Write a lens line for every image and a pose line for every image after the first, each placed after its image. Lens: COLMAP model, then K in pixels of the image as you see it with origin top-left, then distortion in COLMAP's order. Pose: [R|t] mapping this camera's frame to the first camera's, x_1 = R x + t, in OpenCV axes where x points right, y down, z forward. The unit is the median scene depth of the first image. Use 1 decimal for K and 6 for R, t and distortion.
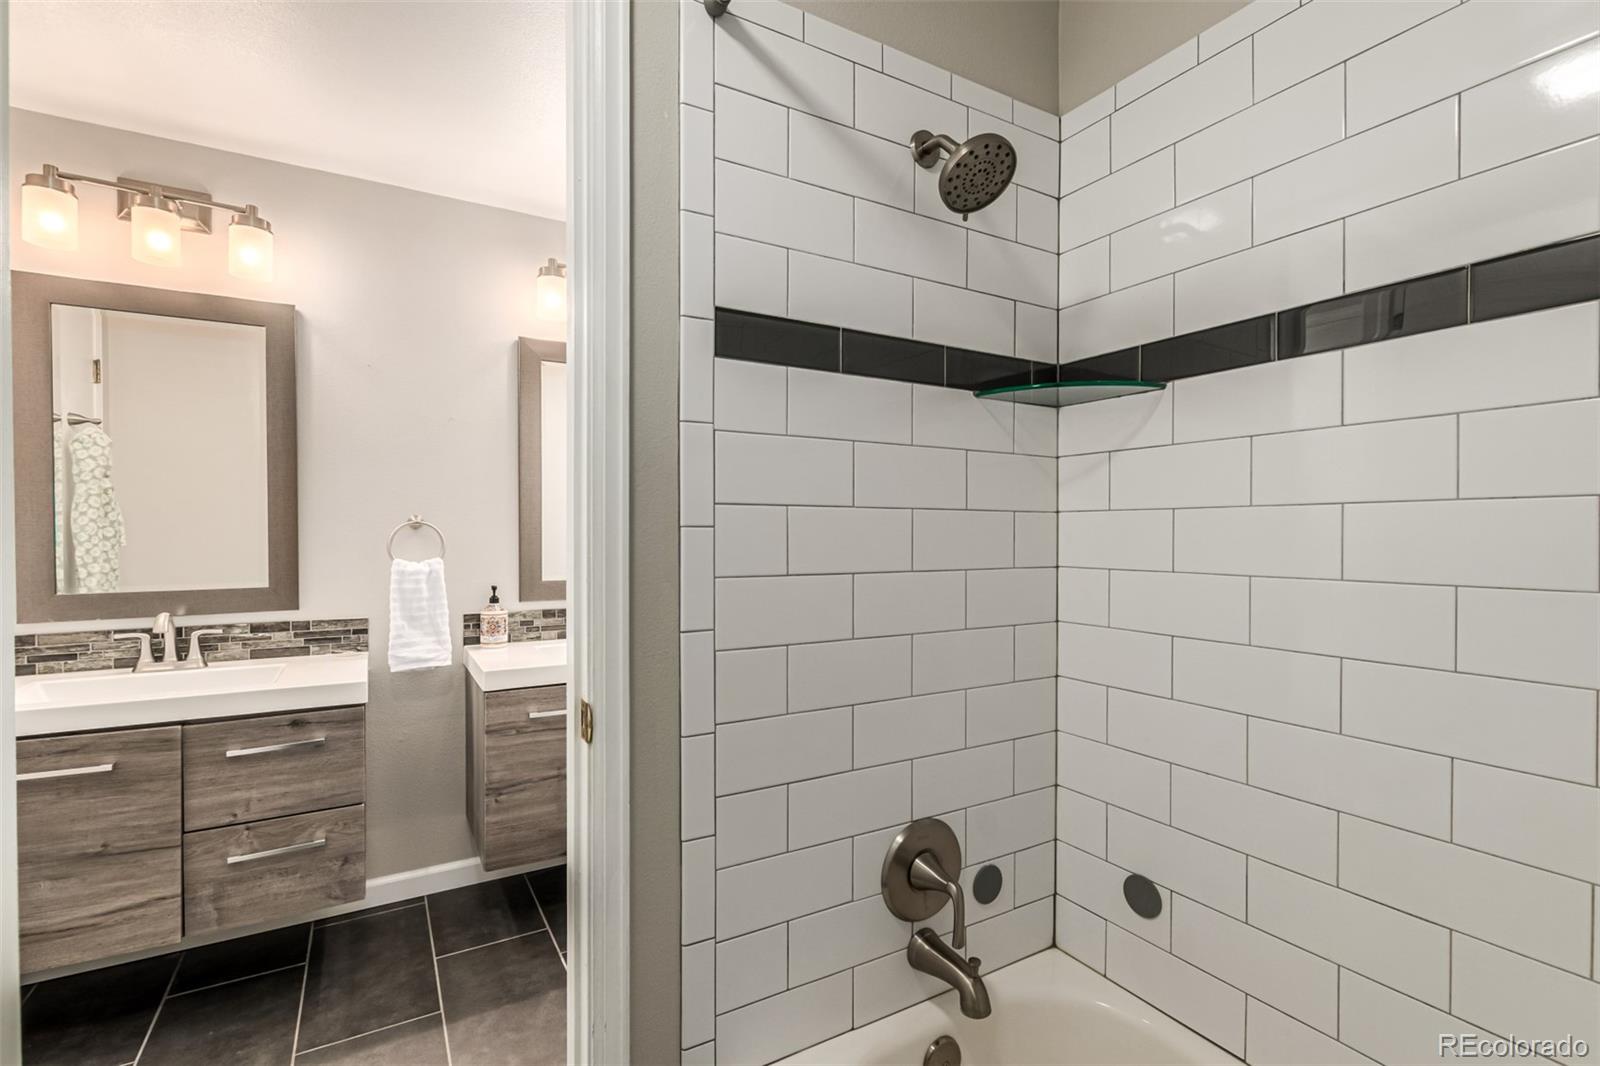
lens RADIAL K [[745.7, 0, 799.7], [0, 745.7, 539.2], [0, 0, 1]] dist [0.008926, -0.003829]
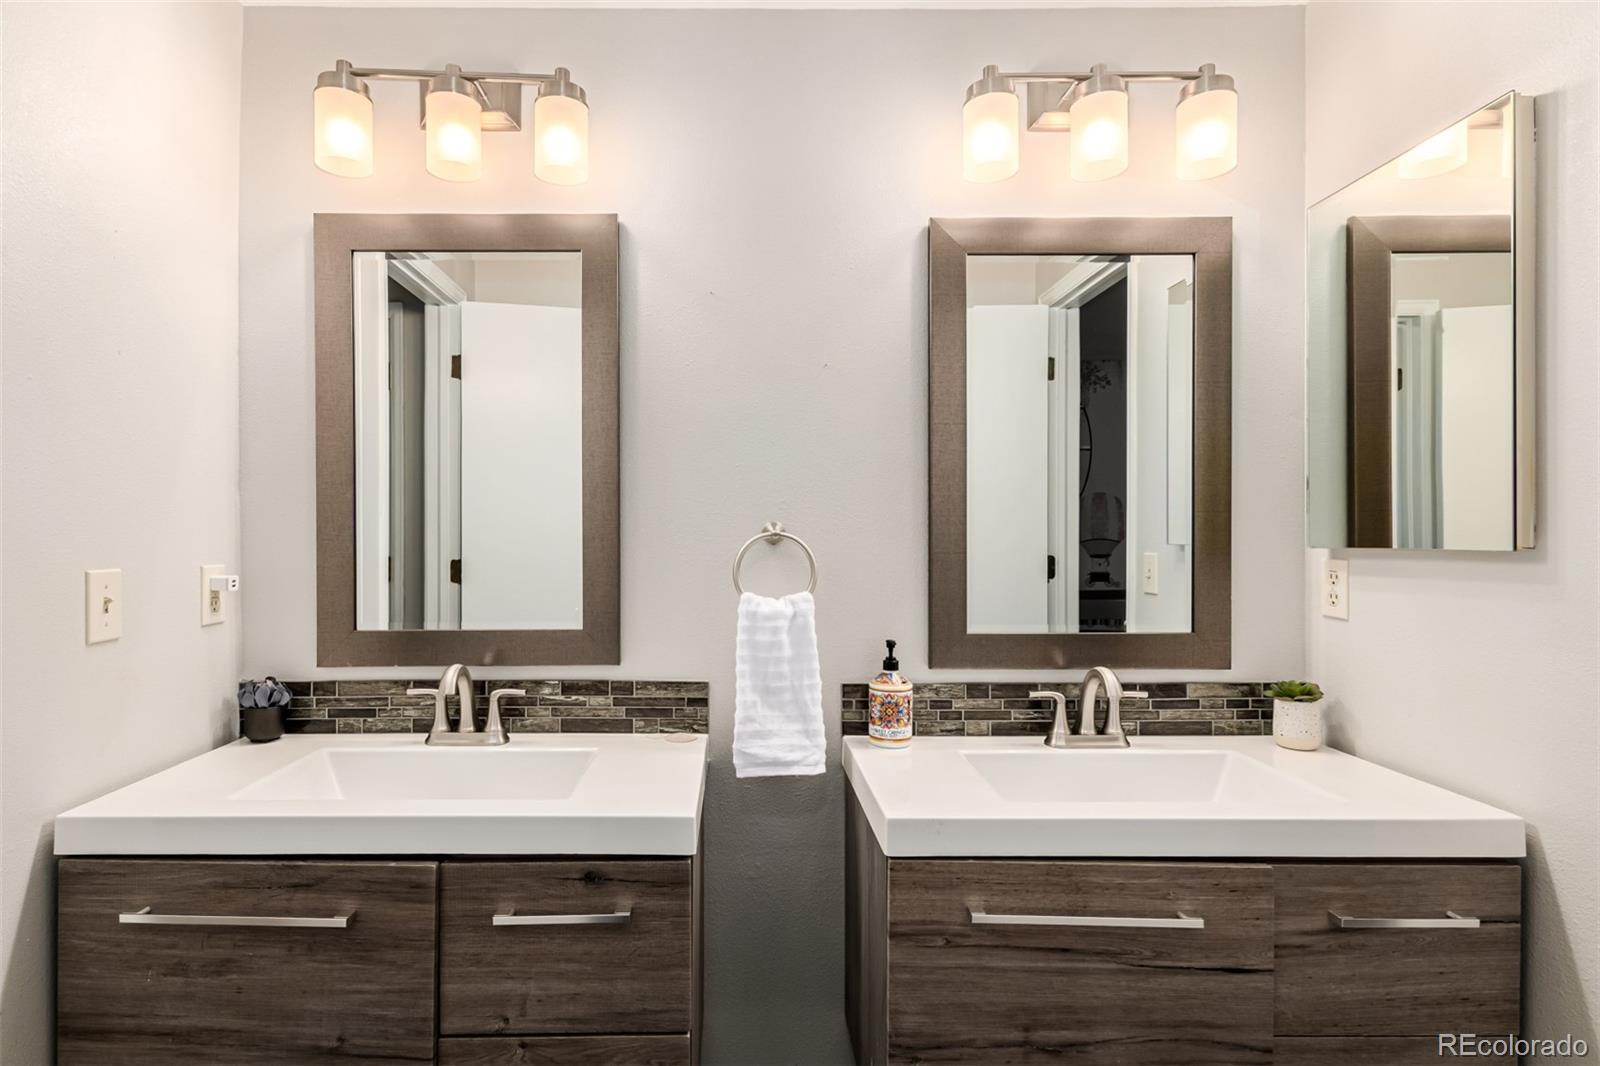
lens RADIAL K [[745.7, 0, 801.5], [0, 745.7, 537.3], [0, 0, 1]] dist [0.008926, -0.003829]
pose [[0.903881, -0.001413, -0.427782, -0.248958], [-0.004320, 0.999913, -0.012431, -0.013240], [0.427762, 0.013084, 0.903797, 0.491344]]
